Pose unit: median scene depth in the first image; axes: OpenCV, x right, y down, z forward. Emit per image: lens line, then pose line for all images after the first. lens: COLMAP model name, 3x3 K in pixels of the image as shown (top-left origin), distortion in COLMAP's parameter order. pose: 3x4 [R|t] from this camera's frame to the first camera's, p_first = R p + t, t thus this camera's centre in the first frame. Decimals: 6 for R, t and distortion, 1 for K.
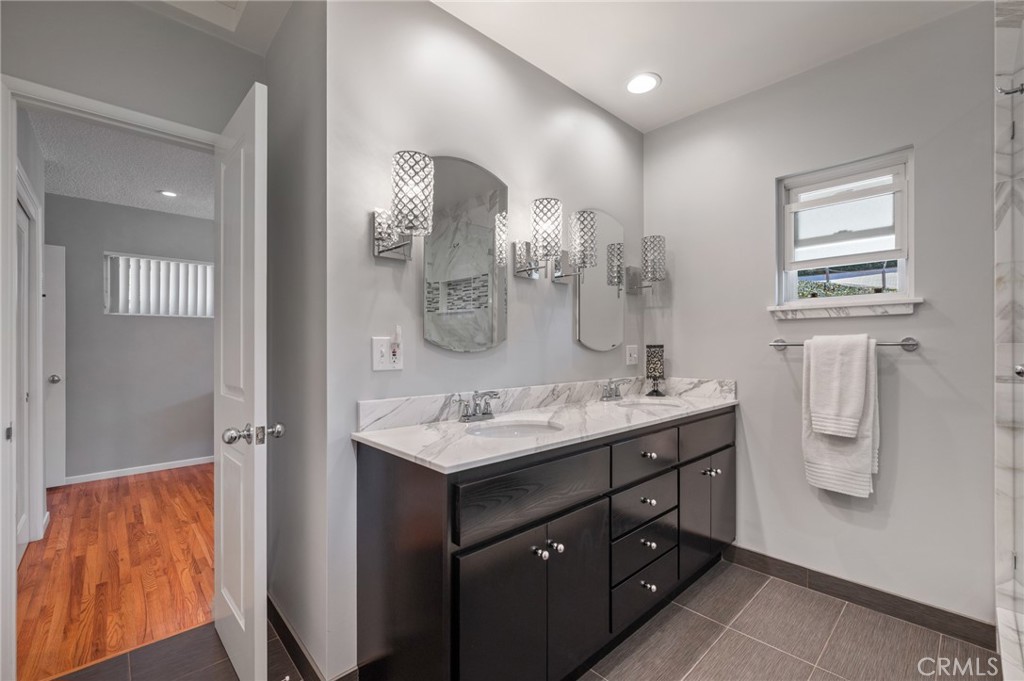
lens RADIAL K [[434.8, 0, 515.3], [0, 434.8, 345.1], [0, 0, 1]] dist [-0.001749, -0.000170]
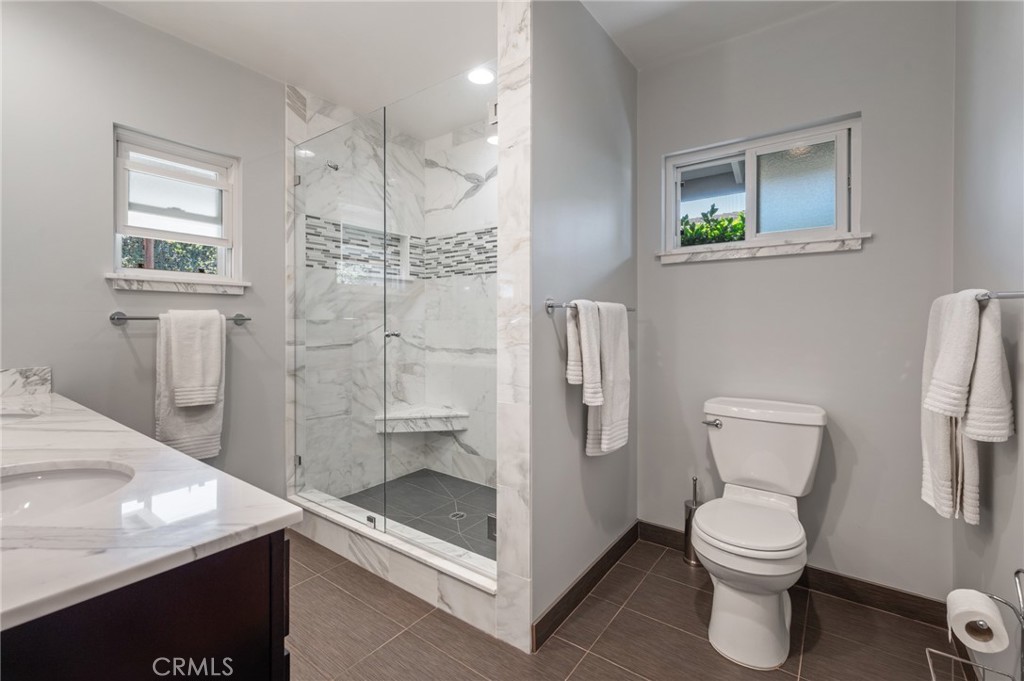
lens RADIAL K [[448.4, 0, 514.8], [0, 448.4, 320.3], [0, 0, 1]] dist [0.000720, 0.000114]
pose [[-0.186095, 0.005610, 0.982516, -0.455155], [-0.005599, 0.999961, -0.006770, 0.004635], [-0.982516, -0.006761, -0.186057, 0.436071]]
